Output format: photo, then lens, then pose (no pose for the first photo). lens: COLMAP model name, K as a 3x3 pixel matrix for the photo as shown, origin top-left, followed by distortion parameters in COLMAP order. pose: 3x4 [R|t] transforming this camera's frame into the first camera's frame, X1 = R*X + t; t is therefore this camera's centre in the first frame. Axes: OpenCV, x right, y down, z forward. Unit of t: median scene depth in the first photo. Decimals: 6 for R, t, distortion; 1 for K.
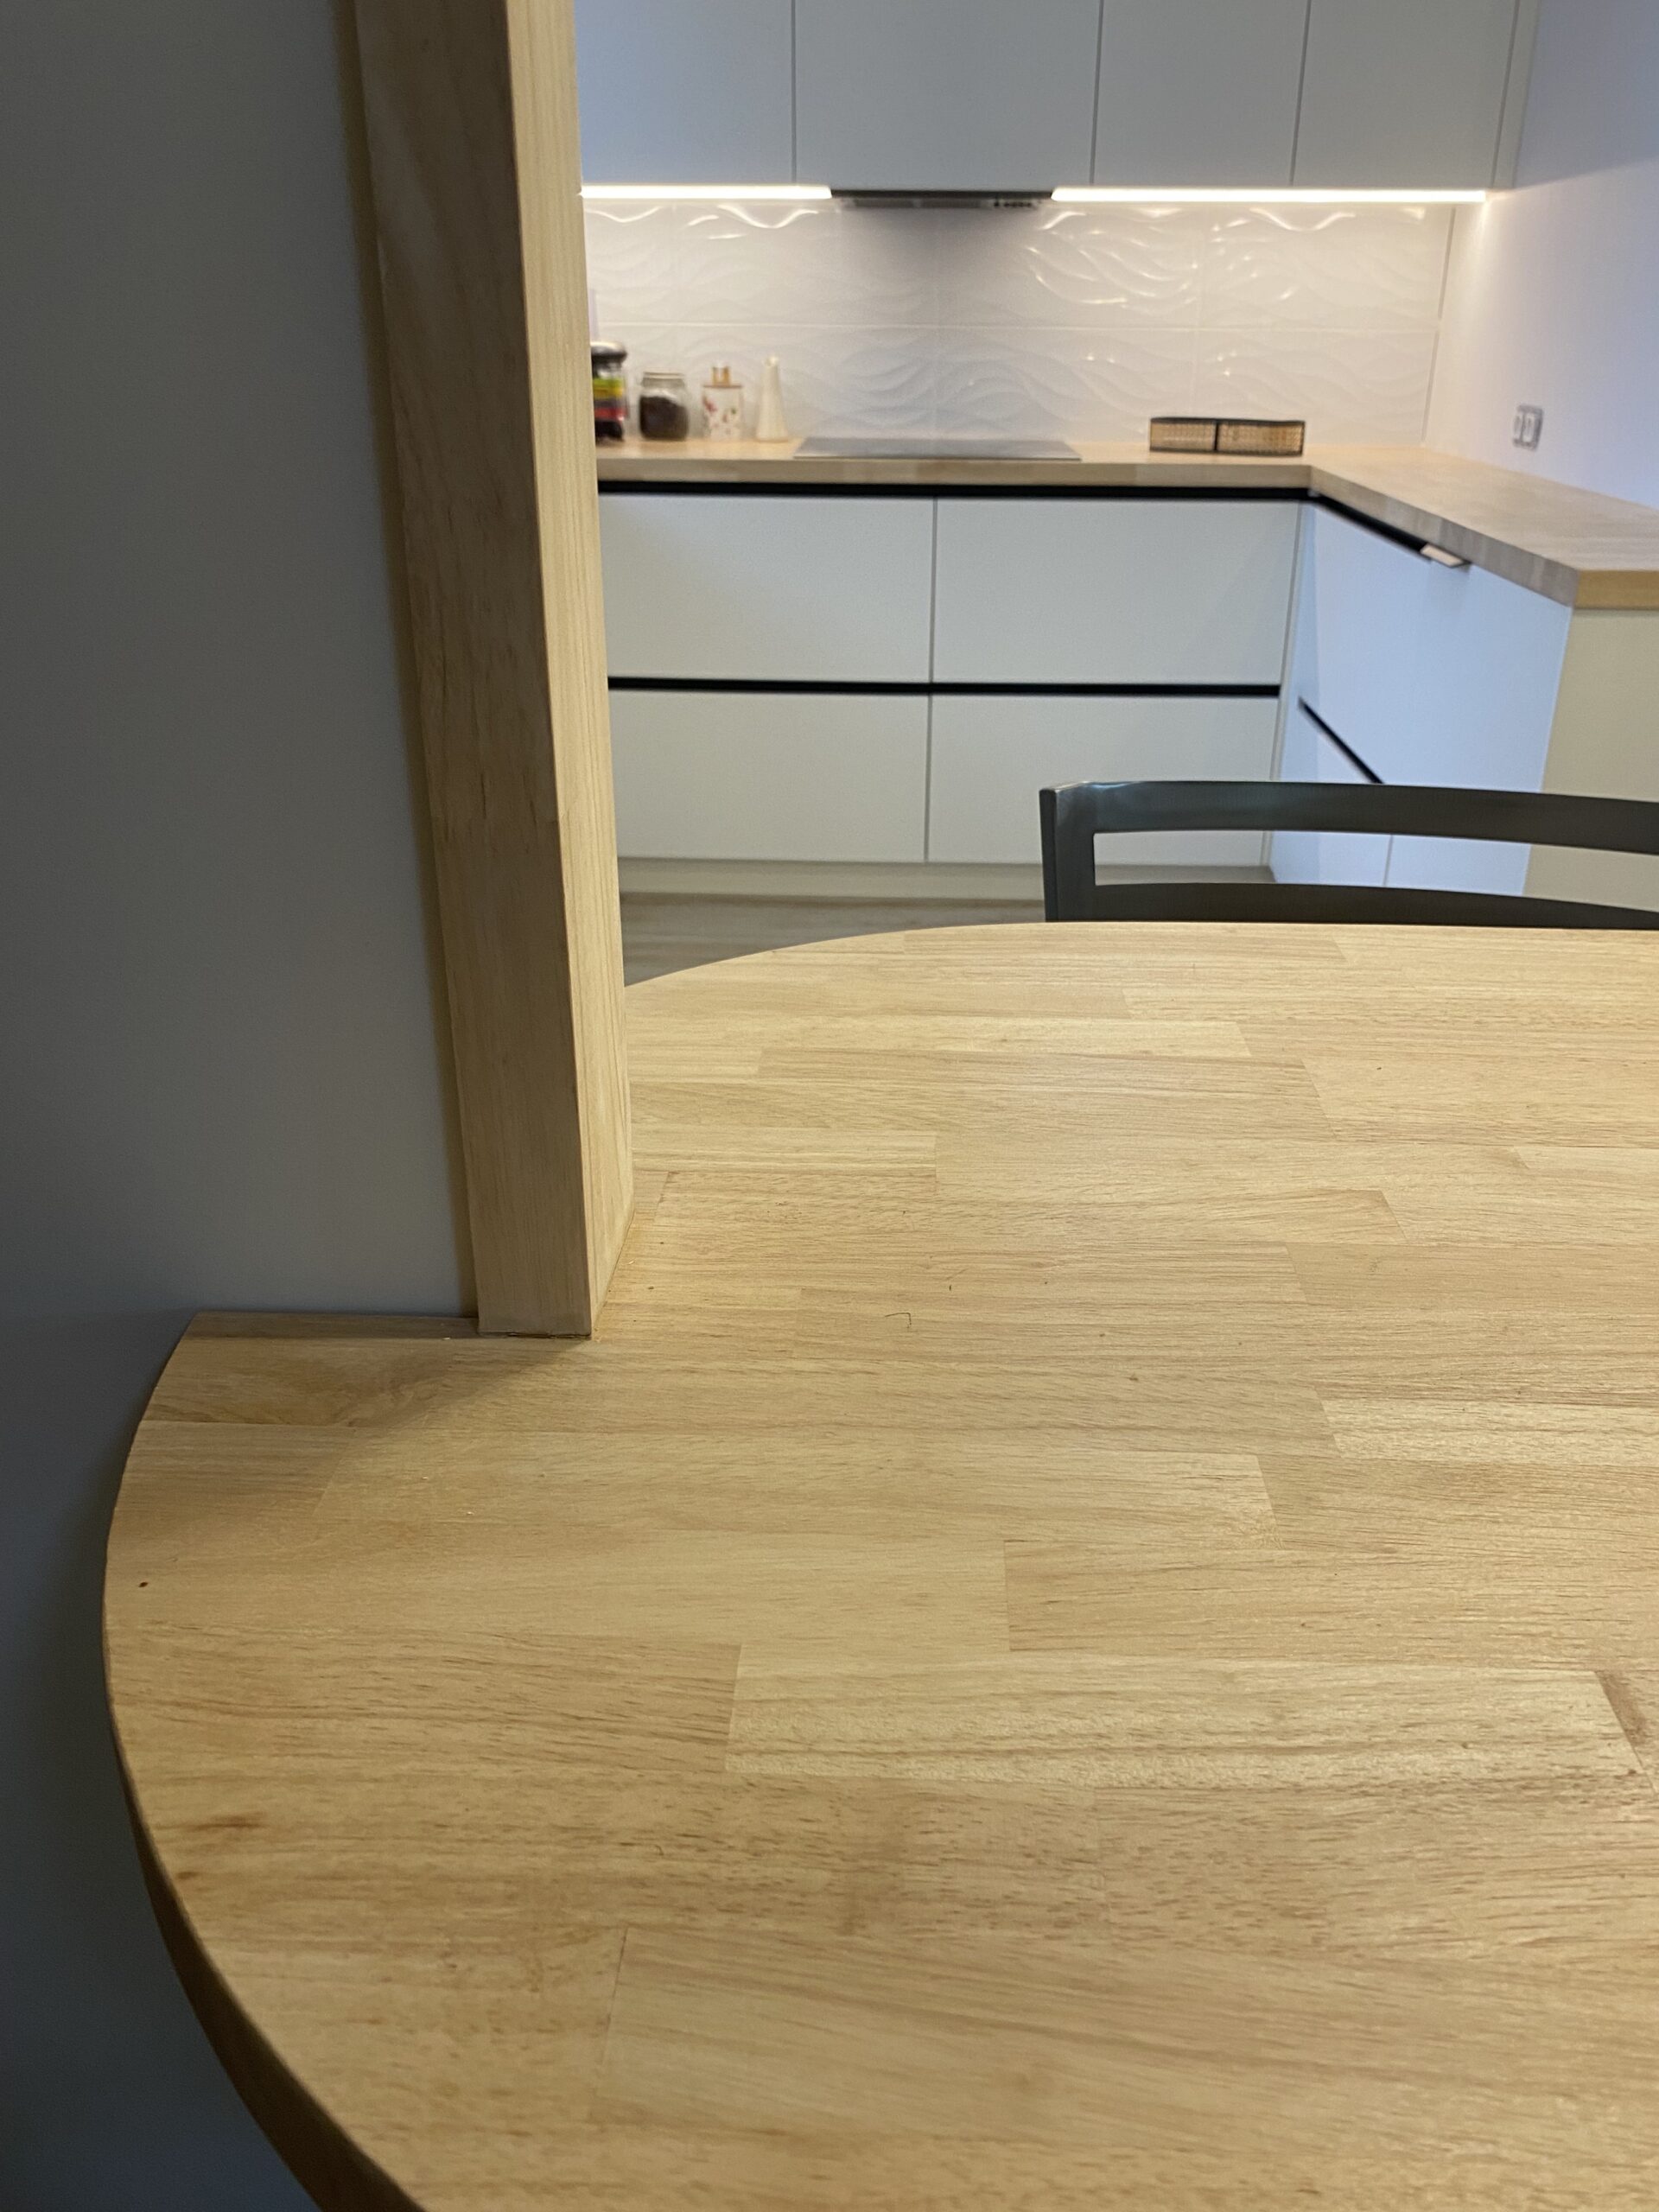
lens RADIAL K [[1704.9, 0, 837.1], [0, 1704.9, 1093.6], [0, 0, 1]] dist [0.002392, -0.007876]
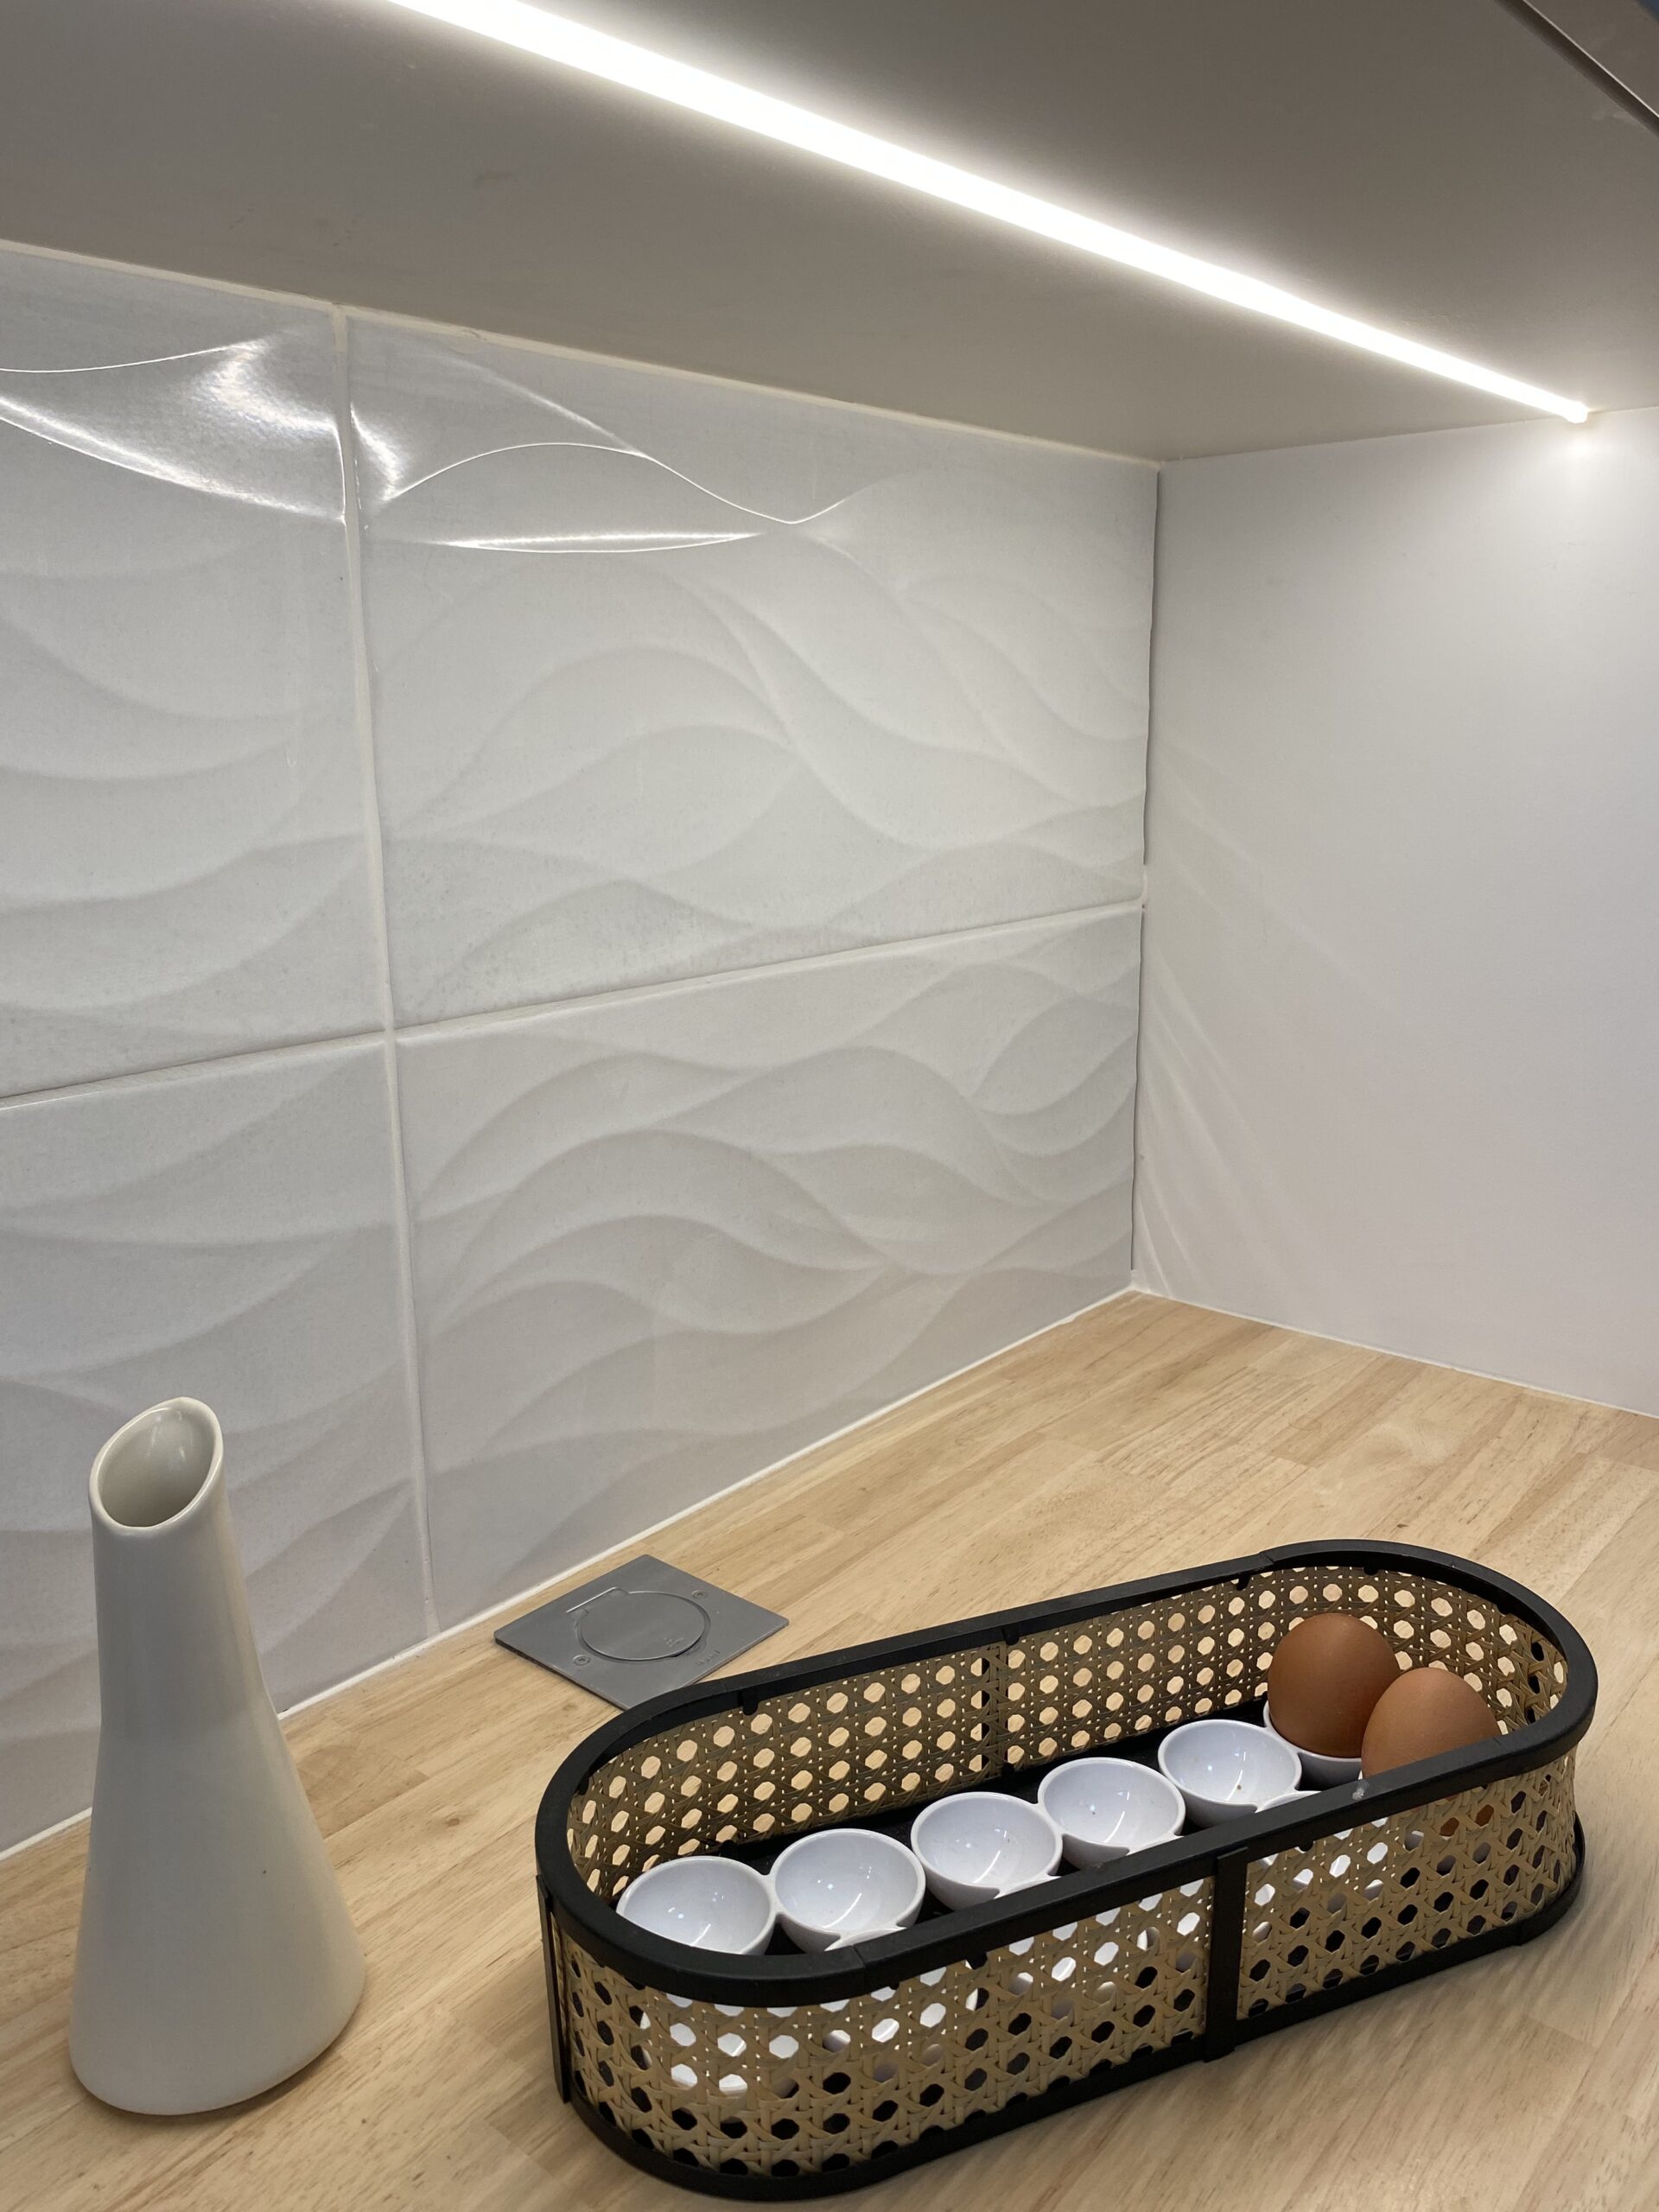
lens RADIAL K [[1717.0, 0, 884.8], [0, 1717.0, 1107.1], [0, 0, 1]] dist [0.020930, -0.002854]
pose [[0.603857, -0.193961, 0.773134, 0.115623], [0.332782, 0.942713, -0.023415, -0.441267], [-0.724302, 0.271424, 0.633811, 0.898835]]
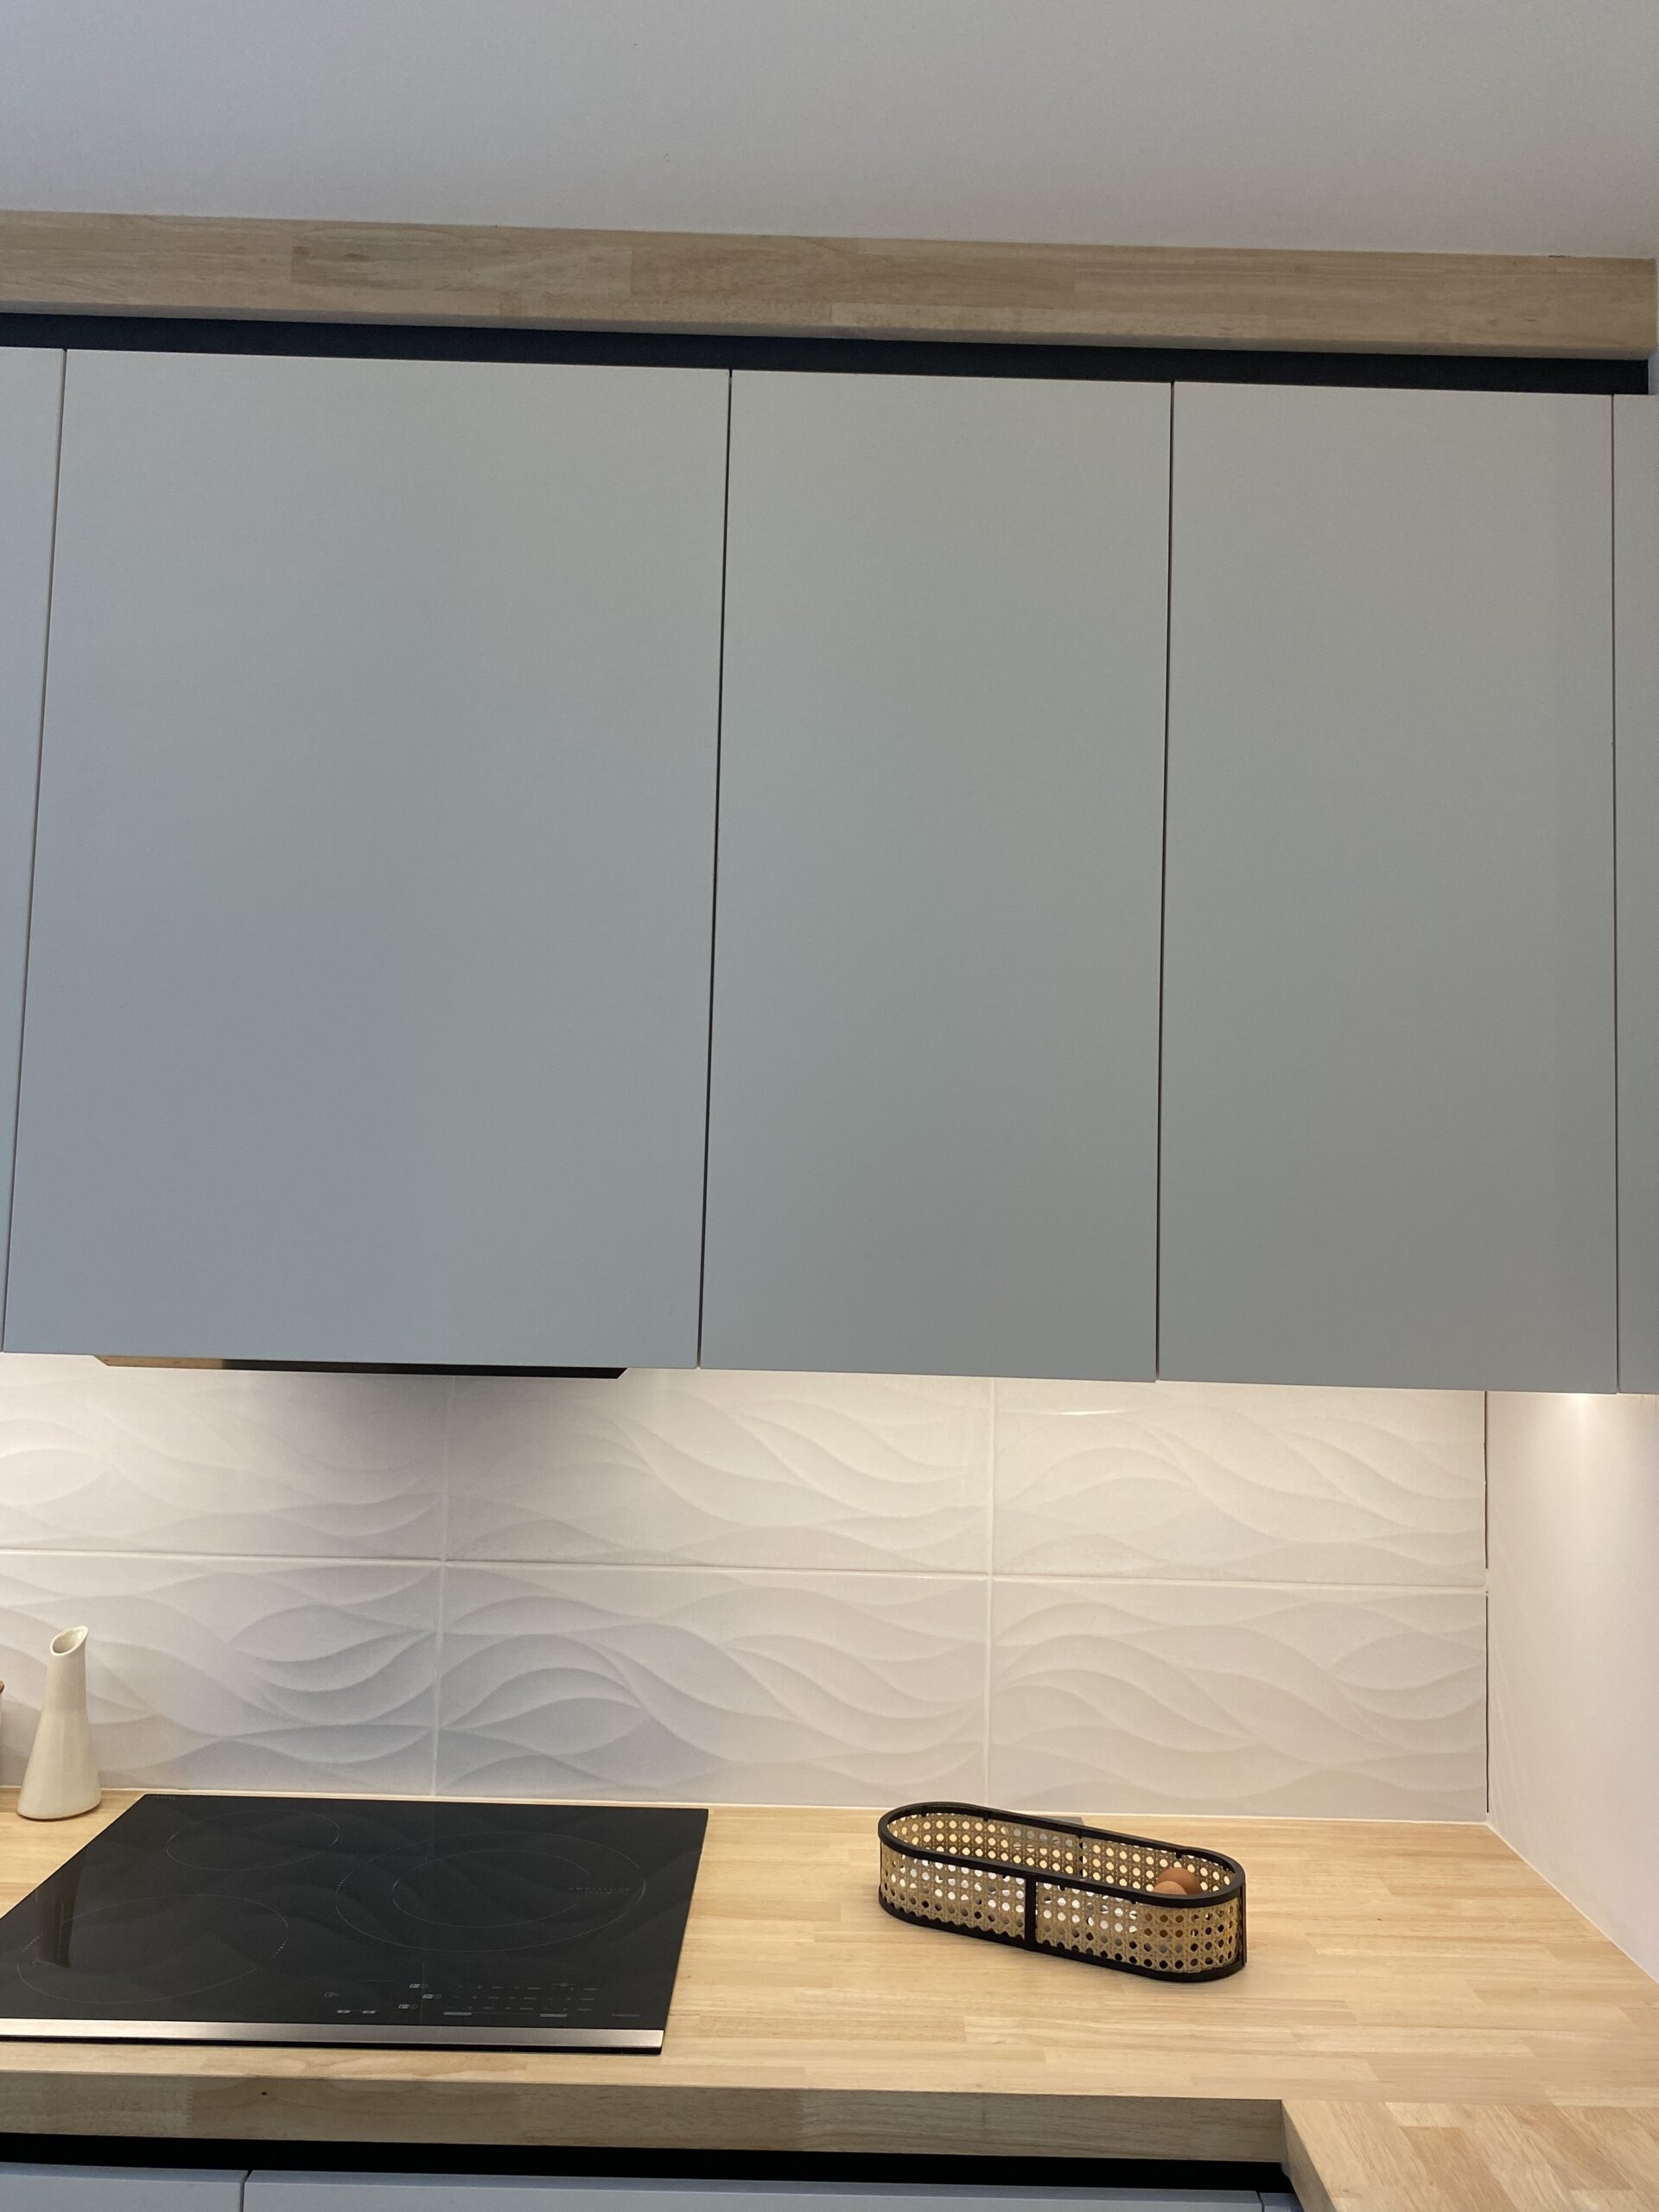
lens RADIAL K [[1704.9, 0, 837.1], [0, 1704.9, 1093.6], [0, 0, 1]] dist [0.002392, -0.007876]
pose [[0.998646, 0.025373, 0.045409, 0.149263], [-0.000669, 0.879163, -0.476521, -0.354634], [-0.052013, 0.475845, 0.877990, 0.537923]]
